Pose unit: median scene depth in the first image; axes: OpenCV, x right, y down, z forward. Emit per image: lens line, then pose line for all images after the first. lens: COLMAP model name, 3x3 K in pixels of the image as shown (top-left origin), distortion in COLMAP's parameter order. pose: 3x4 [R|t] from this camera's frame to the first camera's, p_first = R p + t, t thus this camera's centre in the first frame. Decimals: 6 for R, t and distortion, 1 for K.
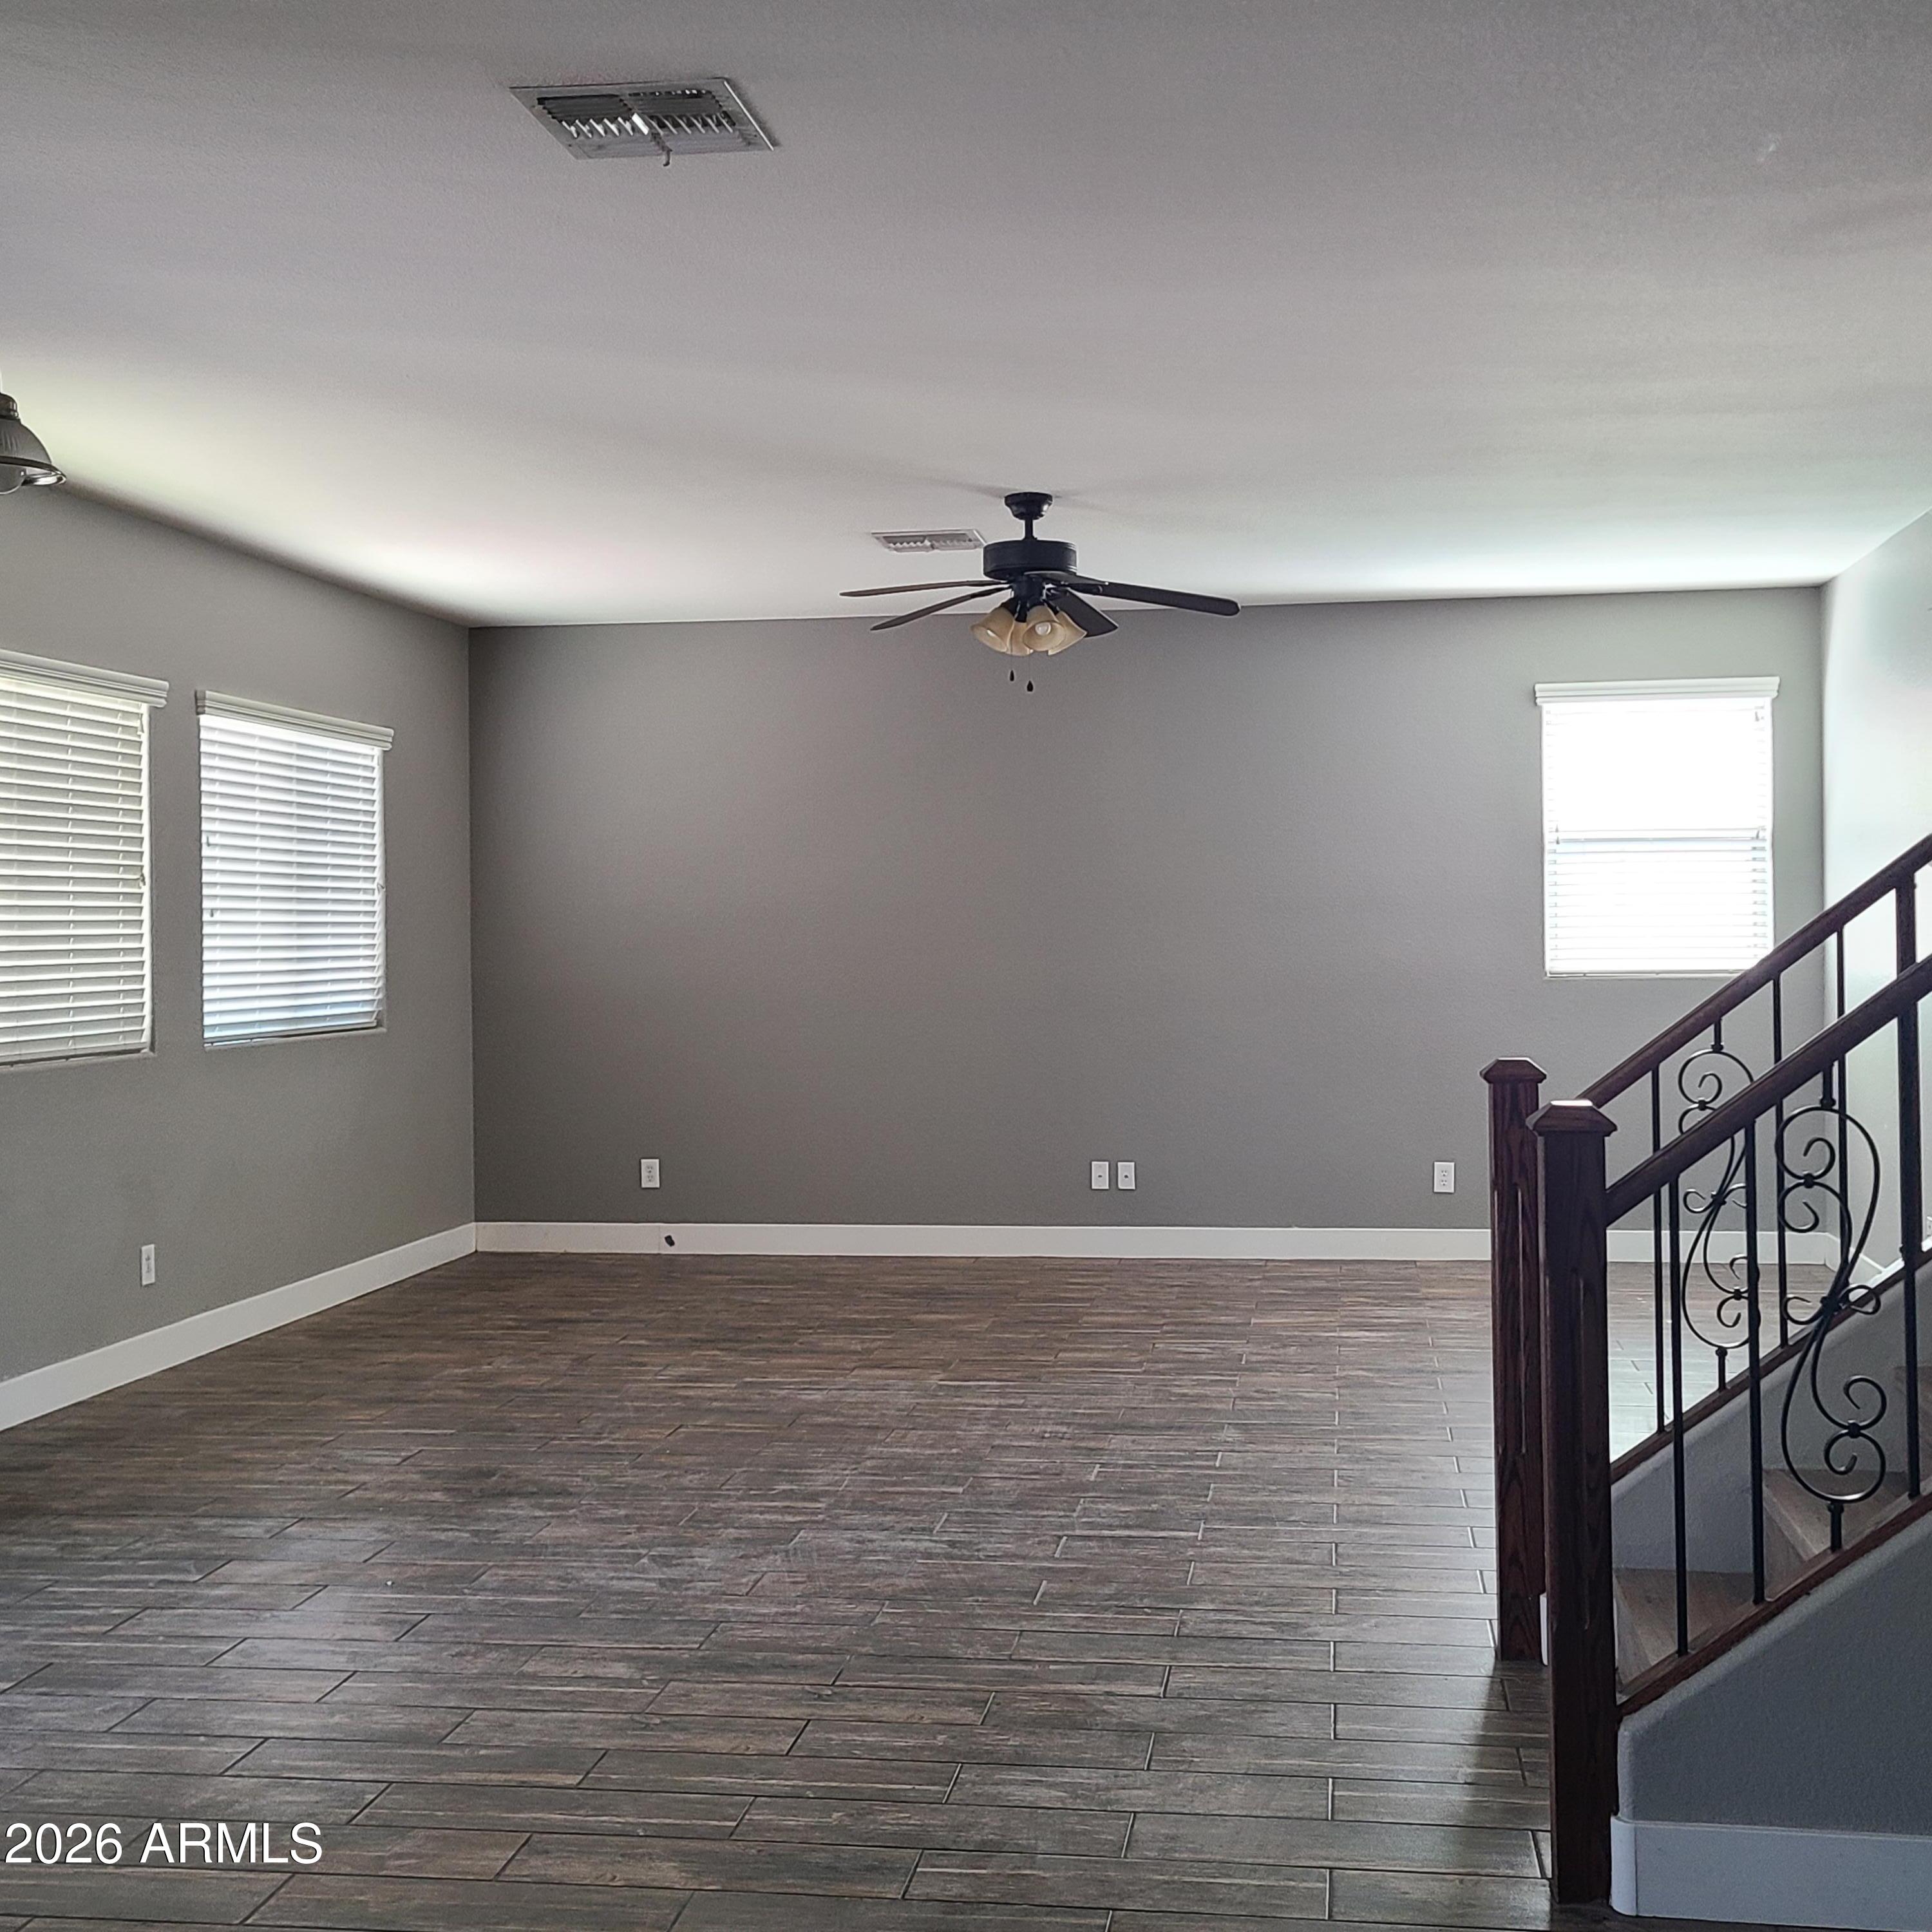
lens RADIAL K [[2318.0, 0, 980.7], [0, 2318.0, 959.1], [0, 0, 1]] dist [0.011337, 0.000000]
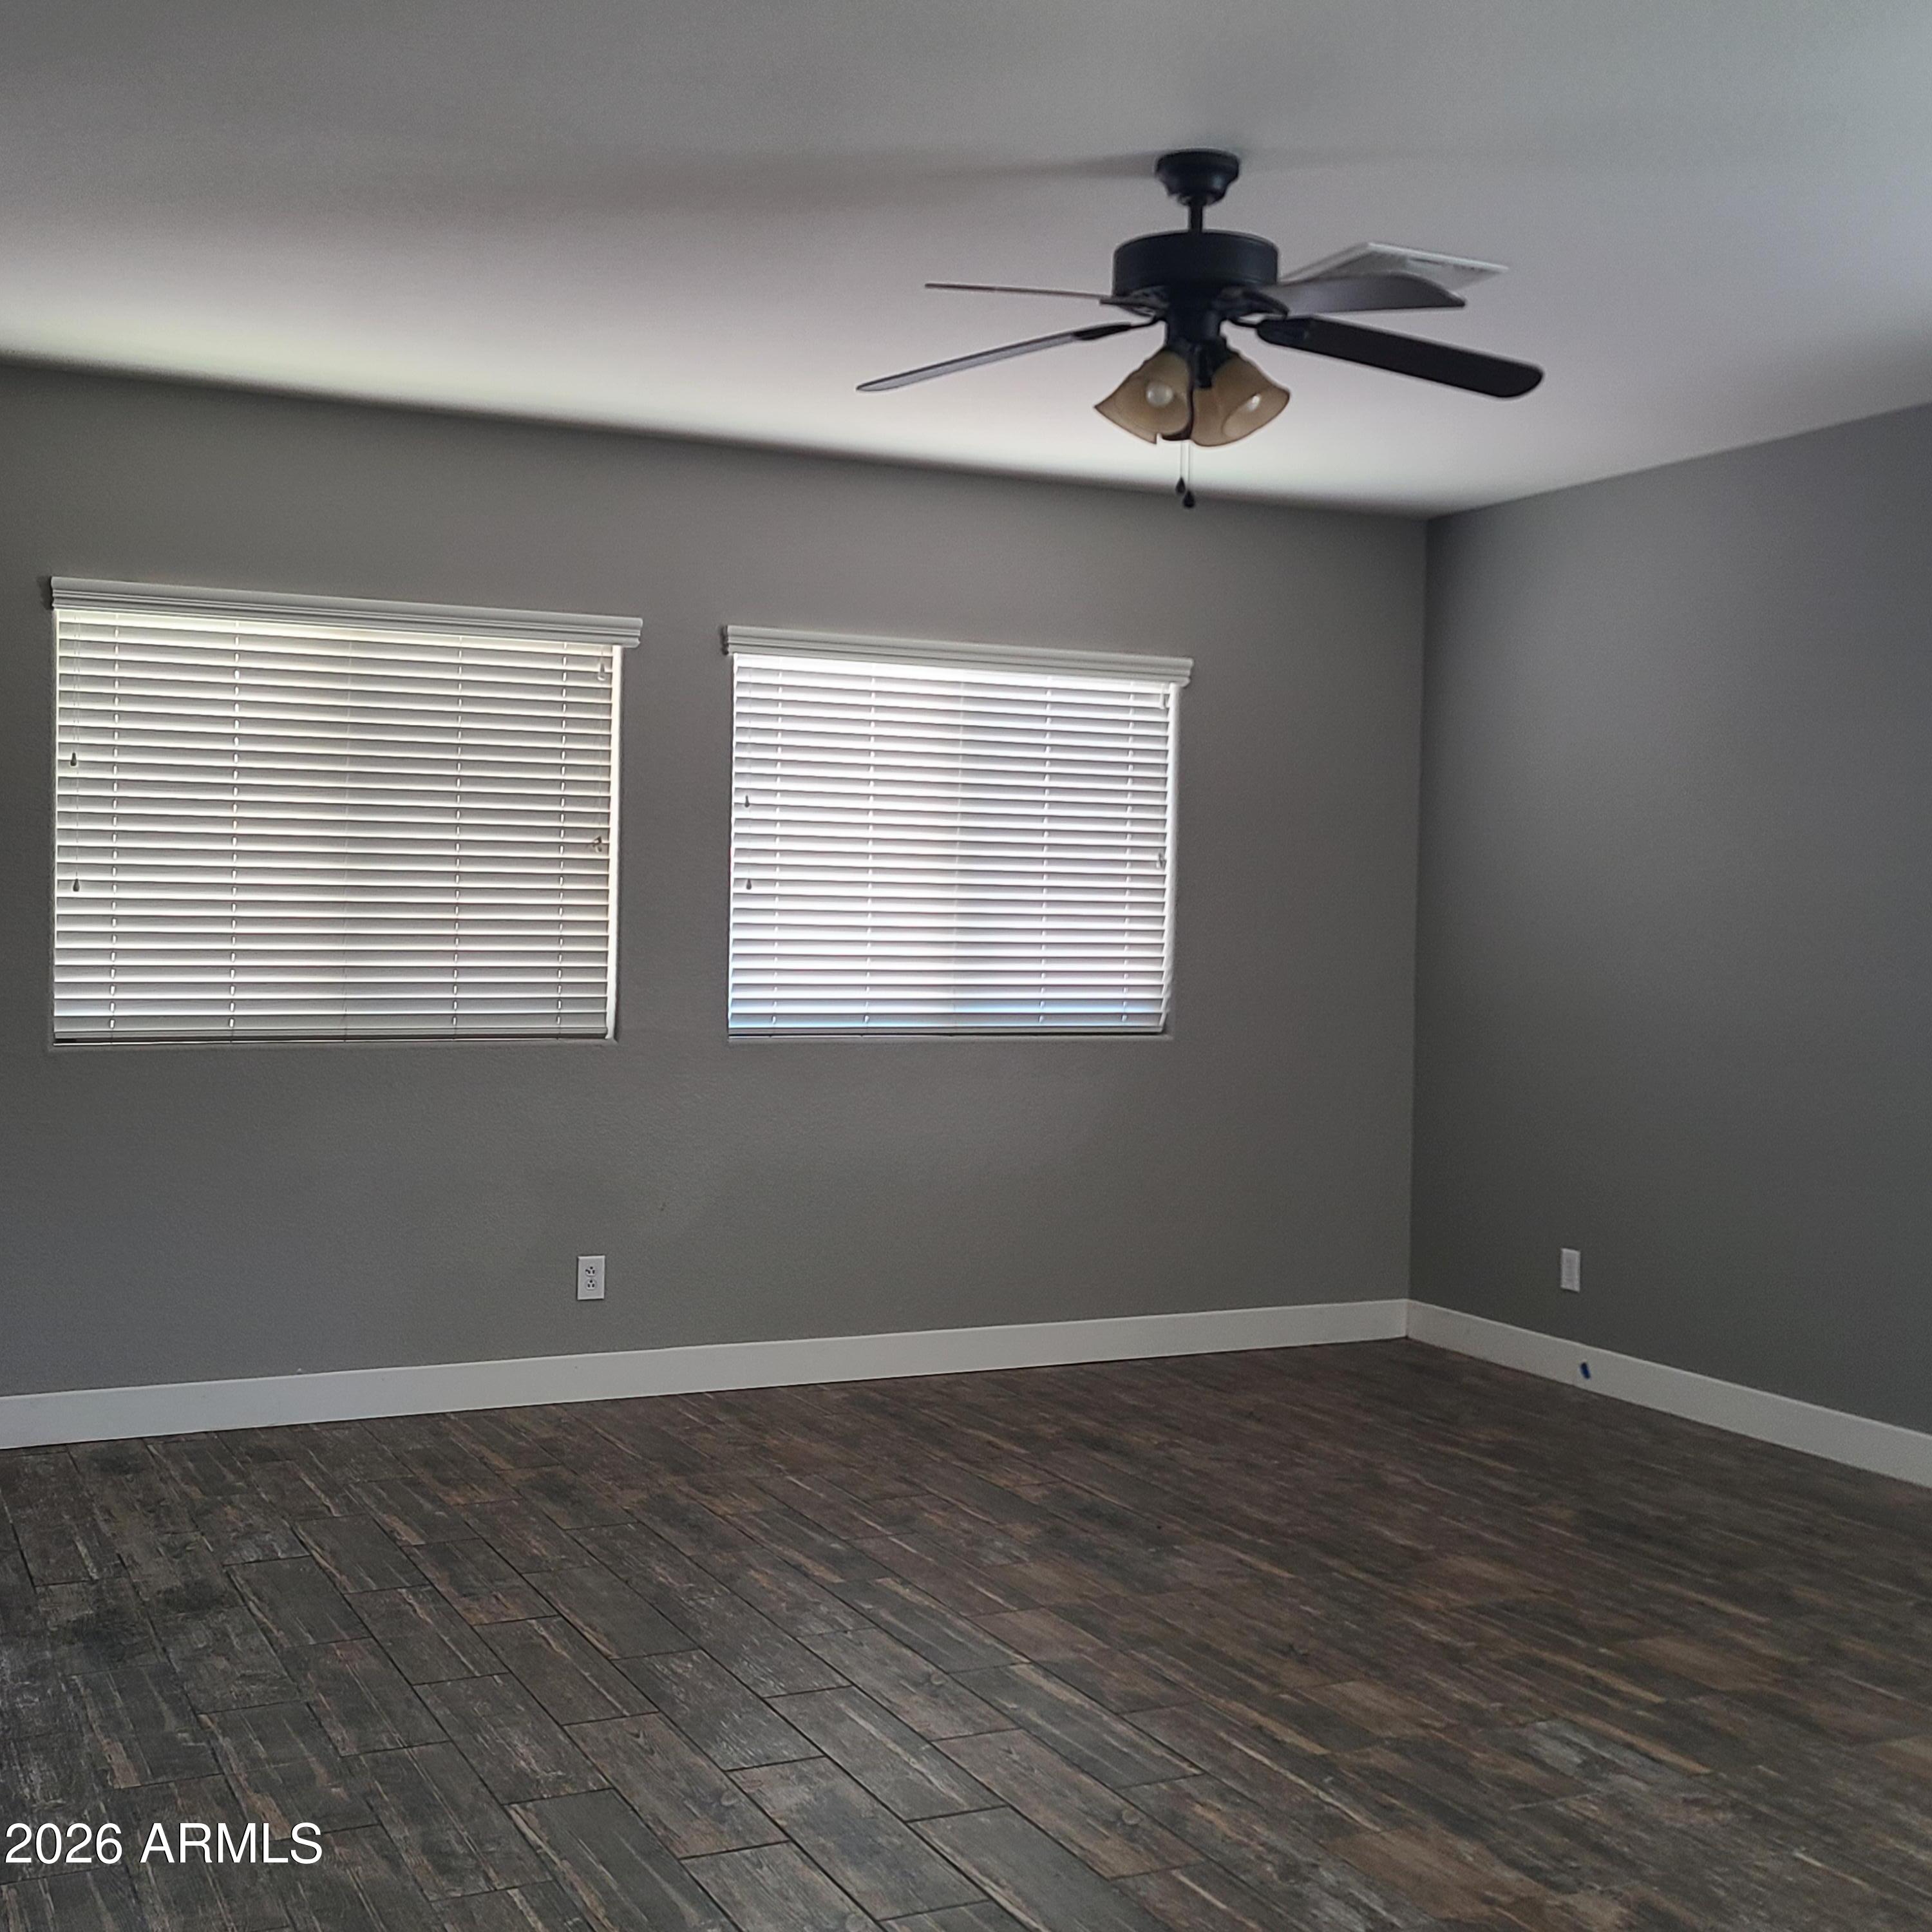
lens RADIAL K [[2318.0, 0, 964.8], [0, 2318.0, 976.1], [0, 0, 1]] dist [0.011337, 0.000000]
pose [[0.558069, 0.041461, -0.828758, 0.392741], [-0.033251, 0.999066, 0.027590, -0.011248], [0.829128, 0.012160, 0.558926, 0.534984]]
